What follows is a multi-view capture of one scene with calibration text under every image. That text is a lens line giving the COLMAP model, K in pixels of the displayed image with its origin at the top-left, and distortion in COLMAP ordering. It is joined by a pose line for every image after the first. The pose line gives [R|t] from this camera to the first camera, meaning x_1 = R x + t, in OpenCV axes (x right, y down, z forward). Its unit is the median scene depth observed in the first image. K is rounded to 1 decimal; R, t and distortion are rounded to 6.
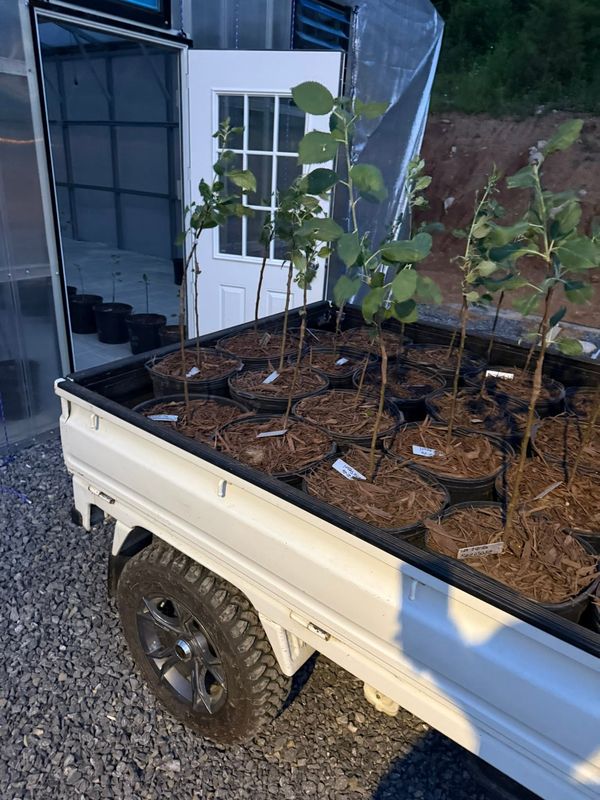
lens RADIAL K [[555.7, 0, 292.6], [0, 555.7, 400.8], [0, 0, 1]] dist [0.004783, -0.006254]
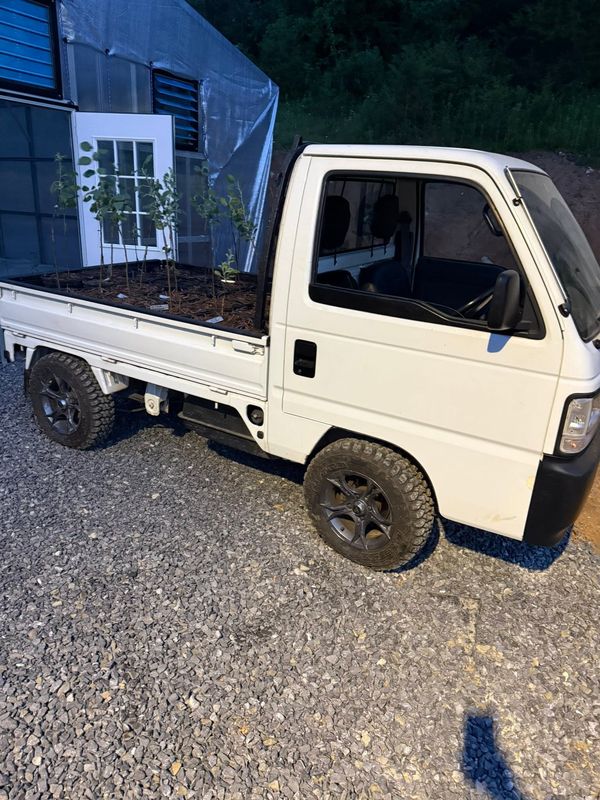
lens RADIAL K [[555.7, 0, 292.6], [0, 555.7, 400.8], [0, 0, 1]] dist [0.004783, -0.006254]
pose [[0.993365, -0.045887, 0.105449, 0.153135], [0.051587, 0.997315, -0.051980, 0.204113], [-0.102780, 0.057075, 0.993065, -0.400347]]
